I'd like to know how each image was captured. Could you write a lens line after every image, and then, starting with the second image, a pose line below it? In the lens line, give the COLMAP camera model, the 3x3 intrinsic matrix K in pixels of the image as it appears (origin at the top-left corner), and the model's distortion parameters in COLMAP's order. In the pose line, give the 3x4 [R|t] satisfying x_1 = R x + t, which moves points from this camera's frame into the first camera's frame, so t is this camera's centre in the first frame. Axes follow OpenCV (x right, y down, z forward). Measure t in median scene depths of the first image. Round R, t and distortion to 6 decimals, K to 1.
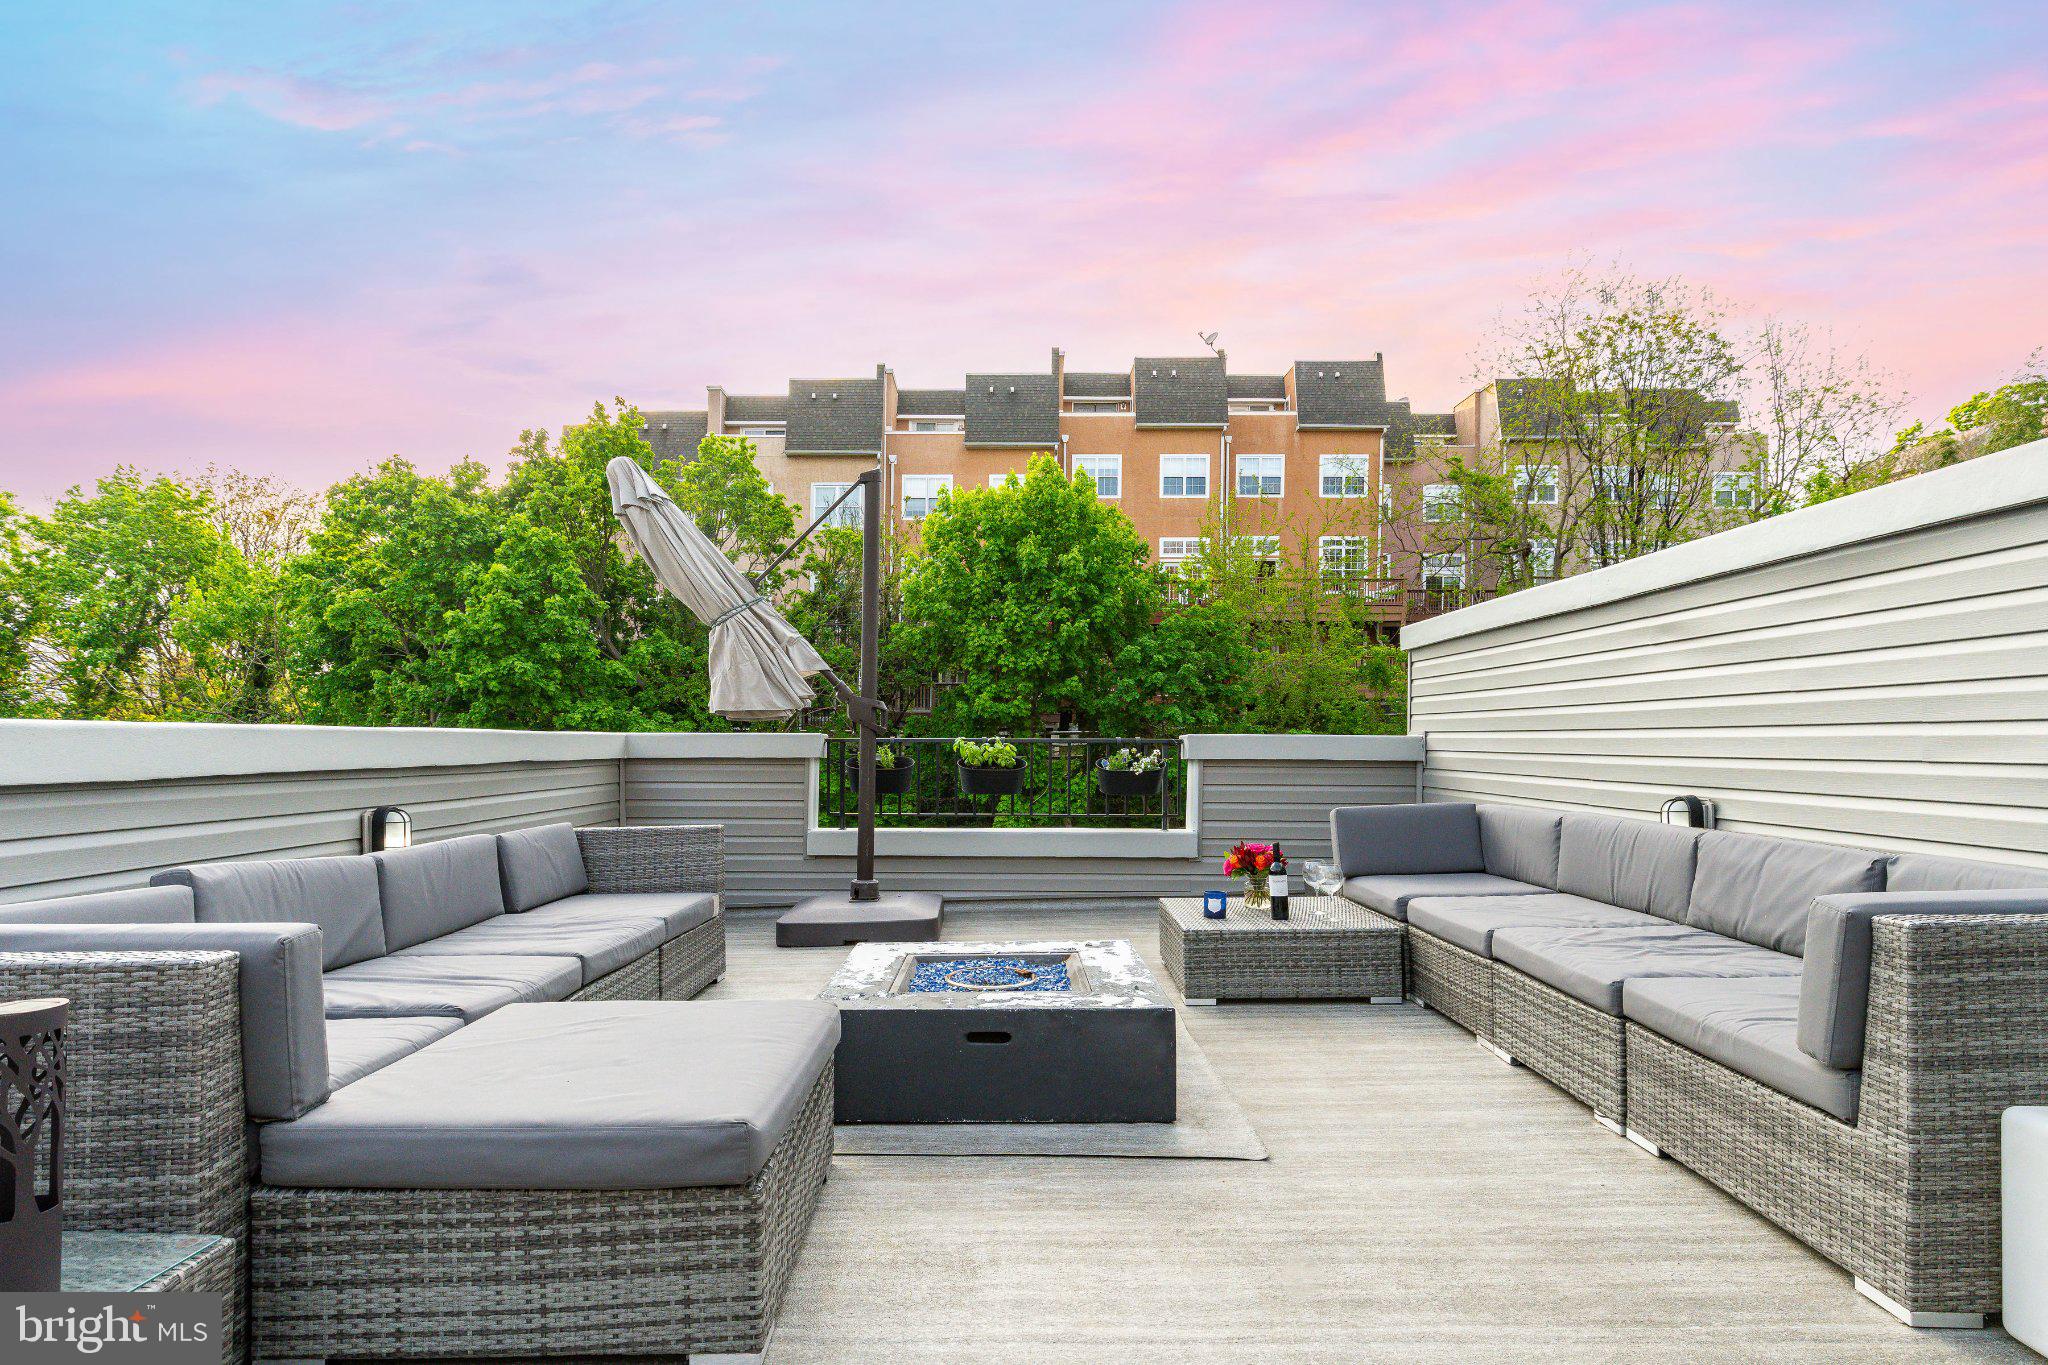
lens RADIAL K [[1019.2, 0, 1029.4], [0, 1019.2, 718.4], [0, 0, 1]] dist [-0.003167, -0.000555]
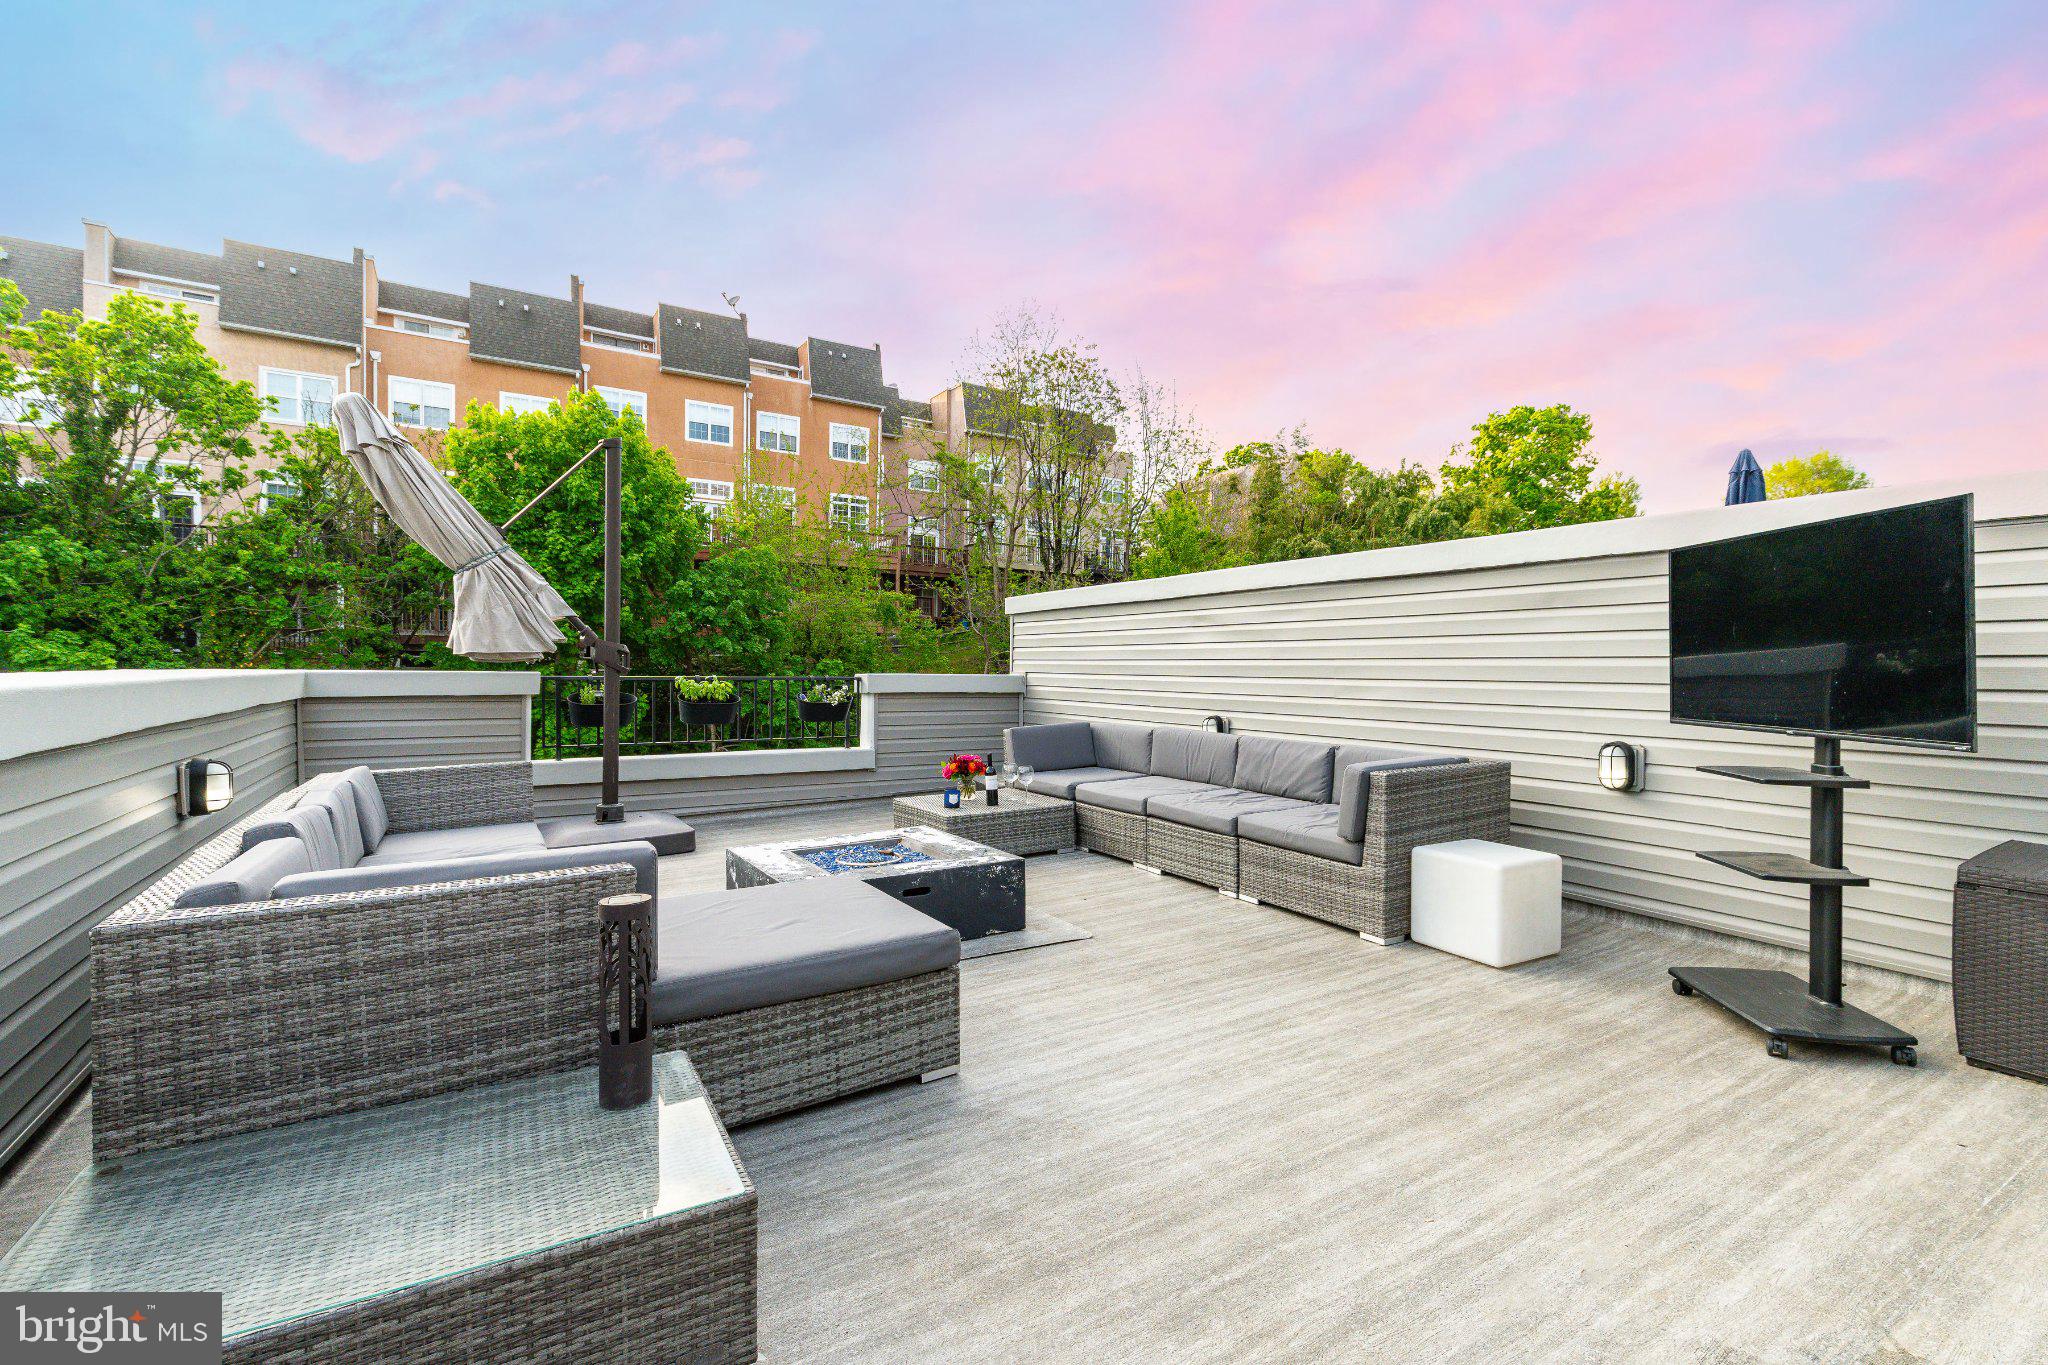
lens RADIAL K [[896.9, 0, 1066.6], [0, 896.9, 664.5], [0, 0, 1]] dist [0.004088, -0.002975]
pose [[0.838115, 0.008331, 0.545430, -0.280718], [-0.020433, 0.999661, 0.016129, -0.021438], [-0.545110, -0.024663, 0.838001, -0.101623]]
